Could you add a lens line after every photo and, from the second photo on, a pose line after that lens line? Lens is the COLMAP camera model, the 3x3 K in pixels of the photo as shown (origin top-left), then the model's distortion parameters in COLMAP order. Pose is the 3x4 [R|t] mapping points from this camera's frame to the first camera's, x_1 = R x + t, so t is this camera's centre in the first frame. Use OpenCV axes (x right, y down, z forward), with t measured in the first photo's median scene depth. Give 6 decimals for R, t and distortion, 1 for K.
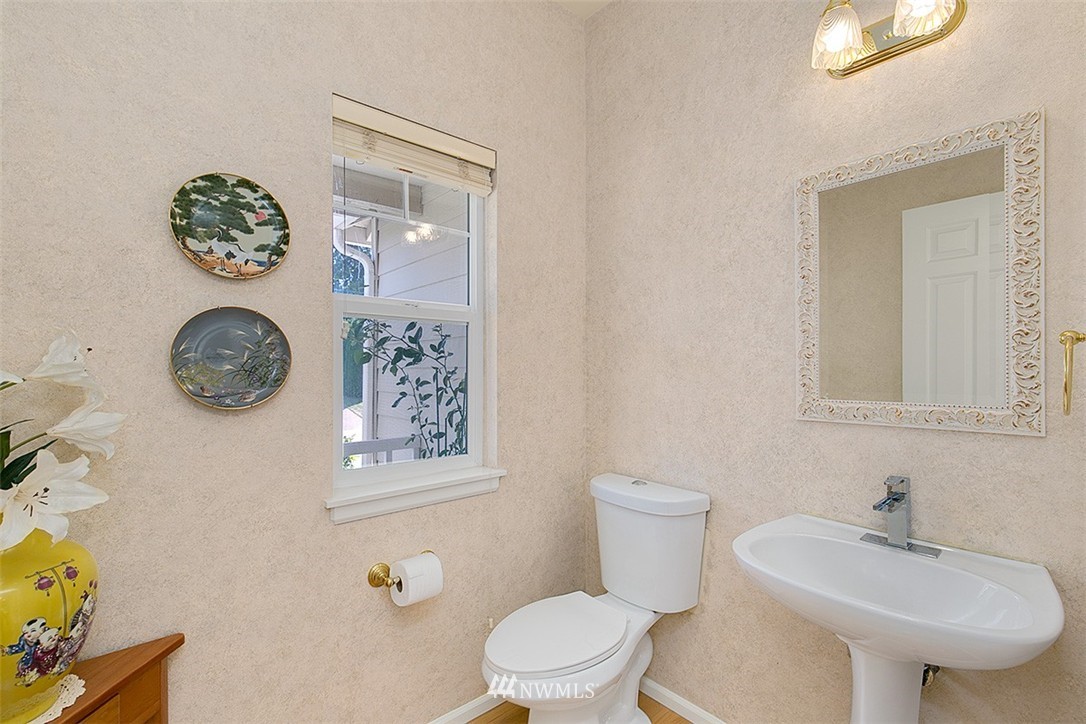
lens RADIAL K [[484.4, 0, 542.5], [0, 484.4, 368.5], [0, 0, 1]] dist [0.005993, -0.000034]
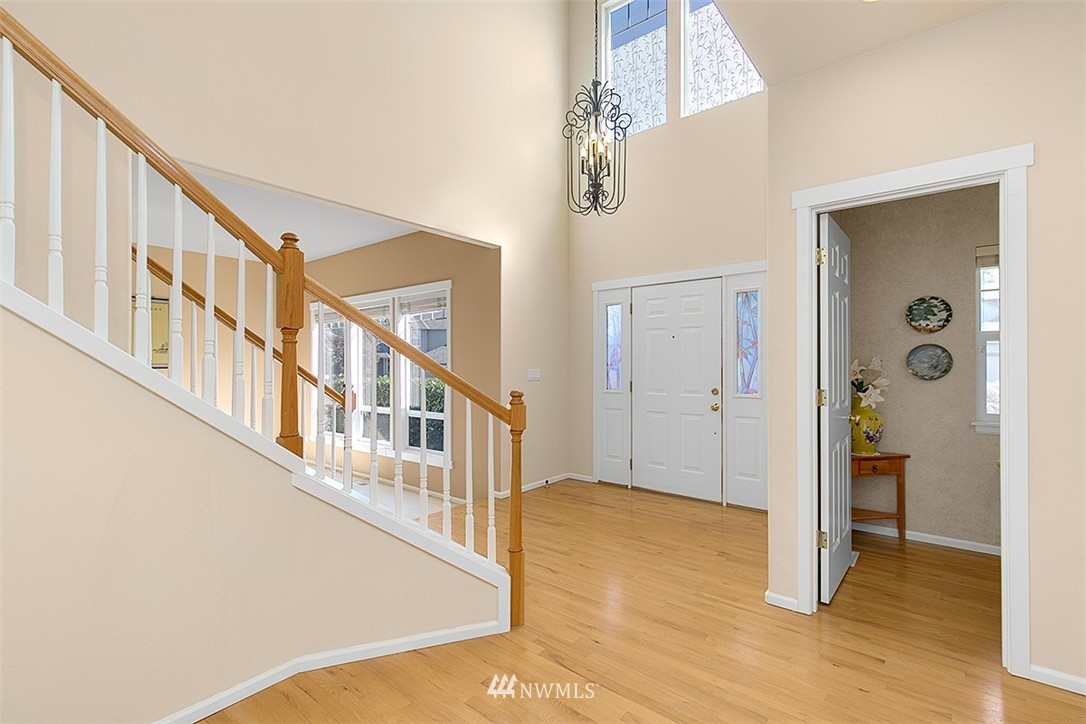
lens RADIAL K [[484.4, 0, 543.0], [0, 484.4, 365.7], [0, 0, 1]] dist [0.005993, -0.000034]
pose [[0.164243, -0.000422, -0.986420, 1.709628], [-0.002753, 0.999996, -0.000886, 0.007659], [0.986416, 0.002861, 0.164242, -1.596183]]
